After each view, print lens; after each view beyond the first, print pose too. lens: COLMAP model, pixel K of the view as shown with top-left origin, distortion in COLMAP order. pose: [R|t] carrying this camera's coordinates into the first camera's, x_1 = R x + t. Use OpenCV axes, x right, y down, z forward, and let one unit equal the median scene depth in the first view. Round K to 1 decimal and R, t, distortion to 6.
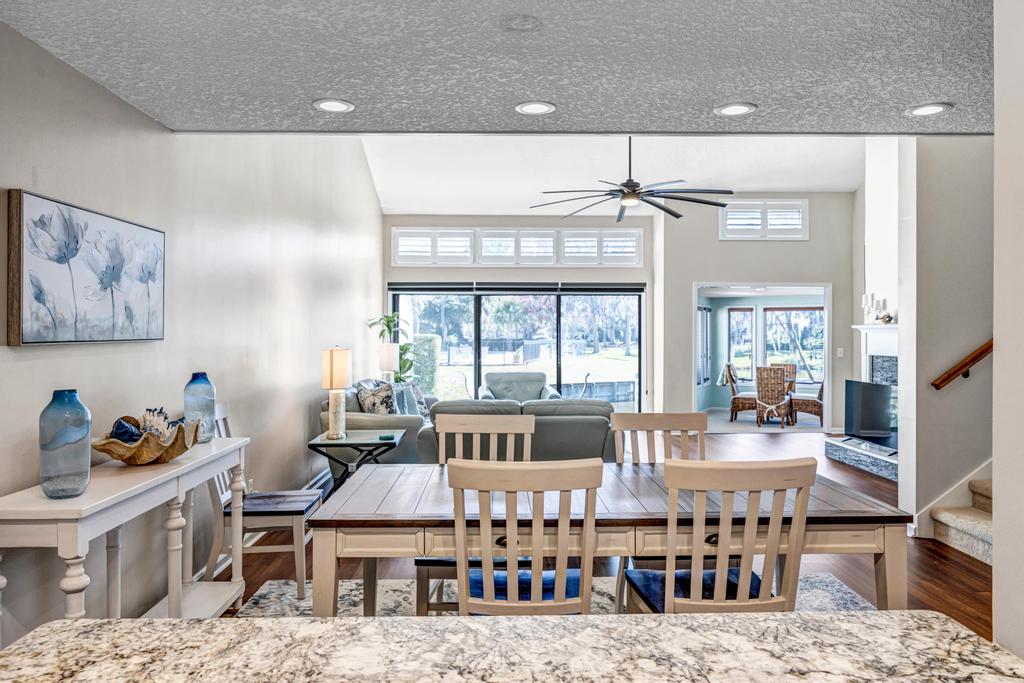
lens RADIAL K [[712.3, 0, 513.6], [0, 712.3, 335.3], [0, 0, 1]] dist [0.001671, 0.002800]
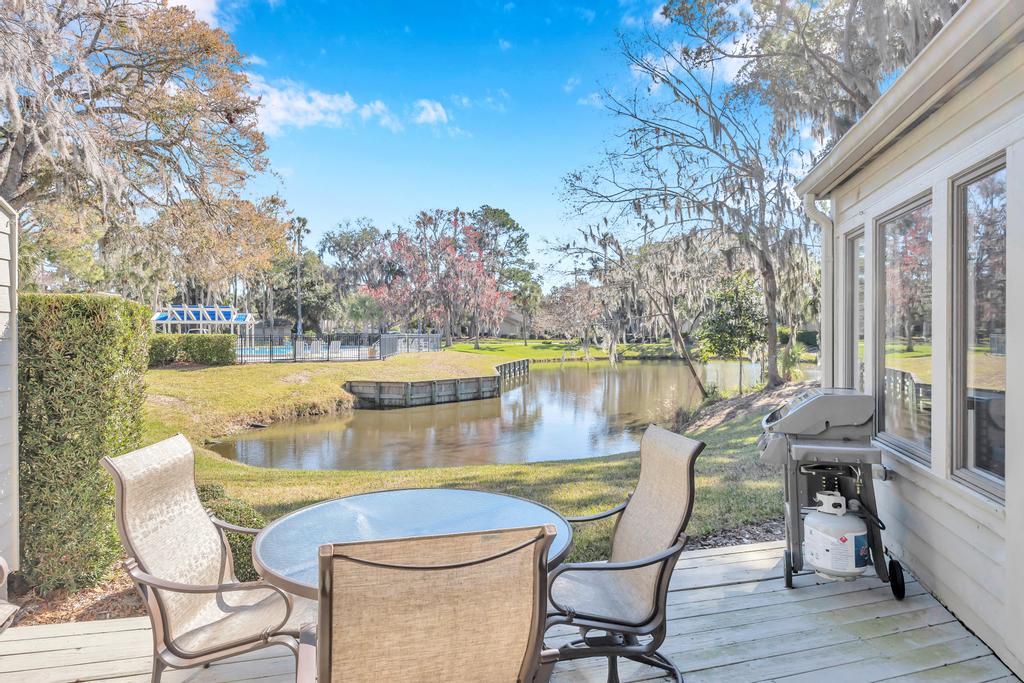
lens RADIAL K [[577.8, 0, 505.7], [0, 577.8, 336.1], [0, 0, 1]] dist [-0.003765, -0.001580]
pose [[0.973524, -0.002960, 0.228566, 0.004103], [0.001450, 0.999976, 0.006774, 0.021421], [-0.228581, -0.006263, 0.973505, 0.975604]]
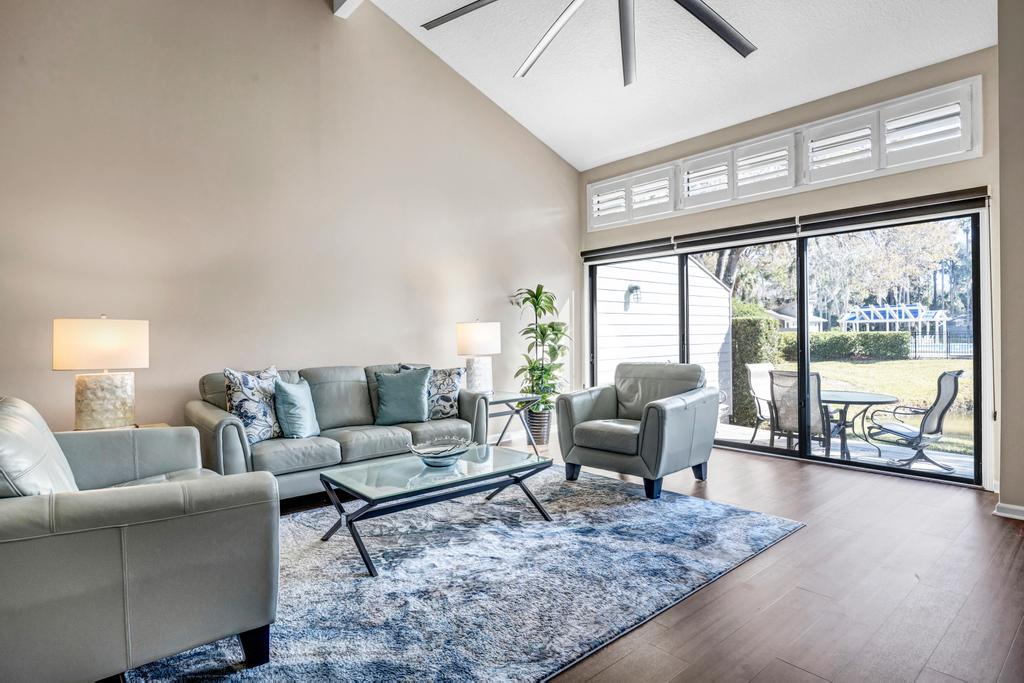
lens RADIAL K [[546.5, 0, 508.3], [0, 546.5, 335.2], [0, 0, 1]] dist [-0.012328, 0.000347]
pose [[0.630686, -0.007290, -0.776004, 0.264264], [0.012036, 0.999927, 0.000389, 0.022115], [0.775945, -0.009585, 0.630728, 0.523017]]
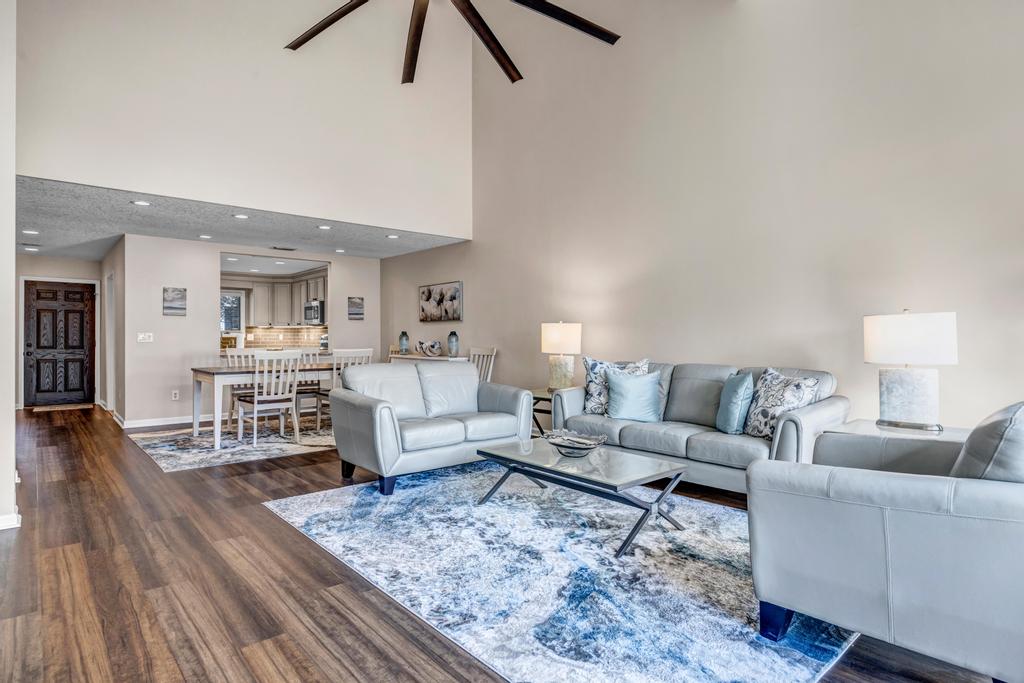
lens RADIAL K [[546.5, 0, 508.3], [0, 546.5, 335.2], [0, 0, 1]] dist [-0.012328, 0.000347]
pose [[-0.769006, 0.002067, -0.639238, 0.243302], [0.001553, 0.999998, 0.001365, 0.021415], [0.639239, 0.000058, -0.769008, 0.914461]]
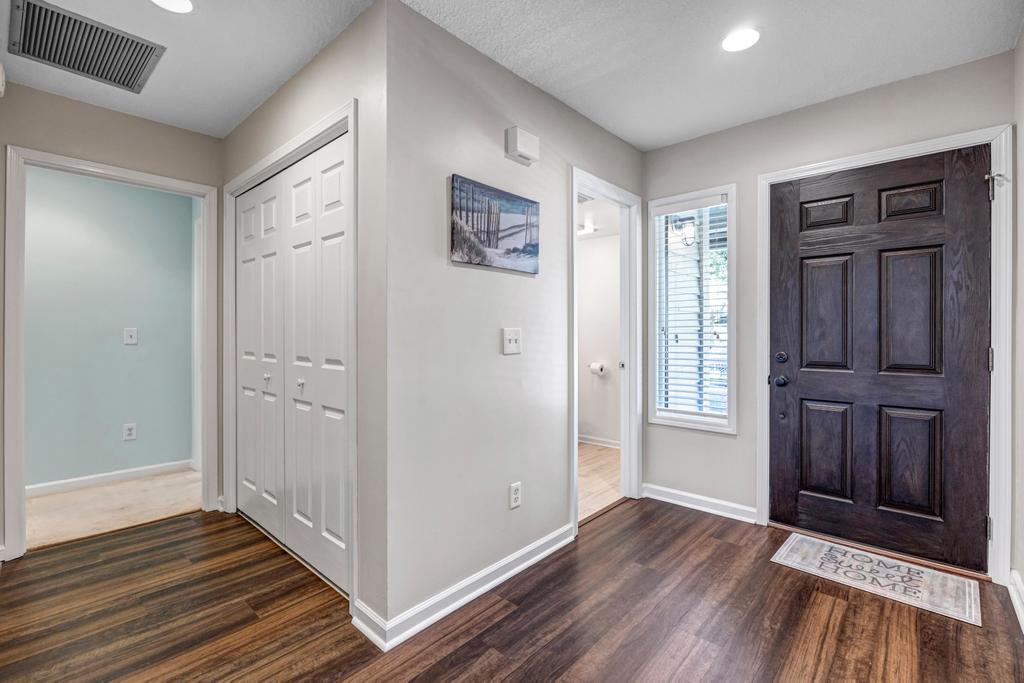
lens RADIAL K [[449.4, 0, 510.5], [0, 449.4, 334.0], [0, 0, 1]] dist [-0.004433, -0.000380]
pose [[-0.722639, 0.004048, 0.691214, 0.212602], [0.003886, 0.999991, -0.001794, 0.023488], [-0.691214, 0.001390, -0.722648, 0.092555]]
